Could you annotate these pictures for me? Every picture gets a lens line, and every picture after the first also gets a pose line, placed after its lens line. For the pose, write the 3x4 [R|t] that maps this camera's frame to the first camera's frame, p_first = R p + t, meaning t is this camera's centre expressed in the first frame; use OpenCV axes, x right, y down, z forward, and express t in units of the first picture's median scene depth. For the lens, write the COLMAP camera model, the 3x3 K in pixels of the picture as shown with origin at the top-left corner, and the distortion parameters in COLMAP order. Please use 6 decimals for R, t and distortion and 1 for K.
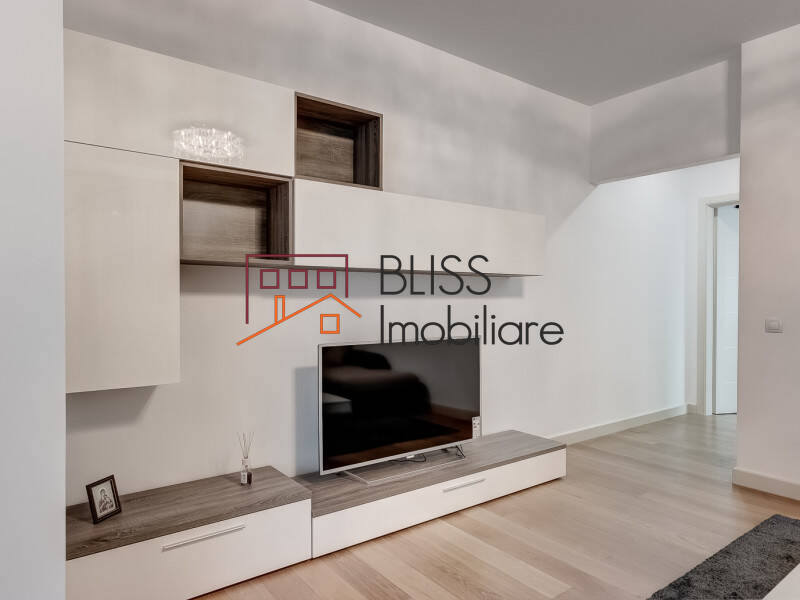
lens RADIAL K [[529.6, 0, 399.4], [0, 529.6, 298.2], [0, 0, 1]] dist [-0.000332, 0.000156]
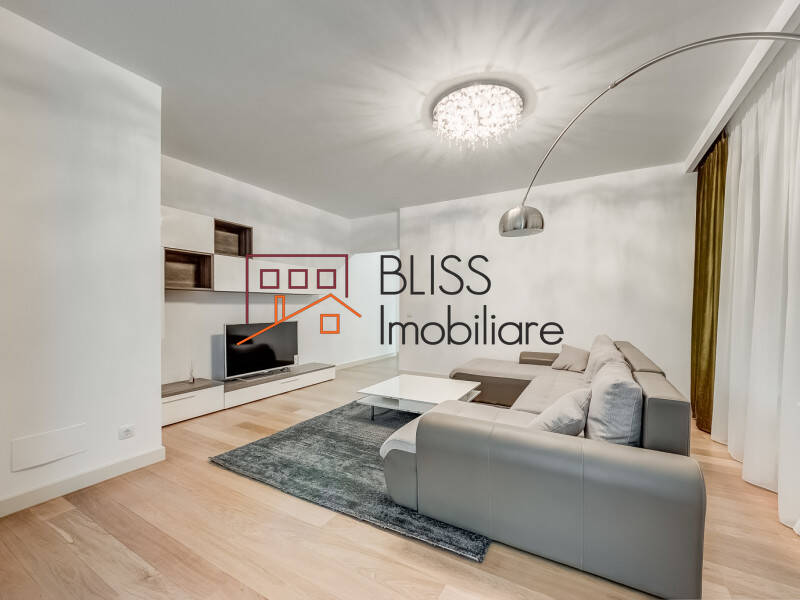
lens RADIAL K [[341.7, 0, 402.7], [0, 341.7, 306.9], [0, 0, 1]] dist [0.006770, -0.003535]
pose [[0.916153, -0.003451, 0.400813, -0.033260], [0.000949, 0.999979, 0.006441, 0.002924], [-0.400827, -0.005521, 0.916137, -0.682704]]
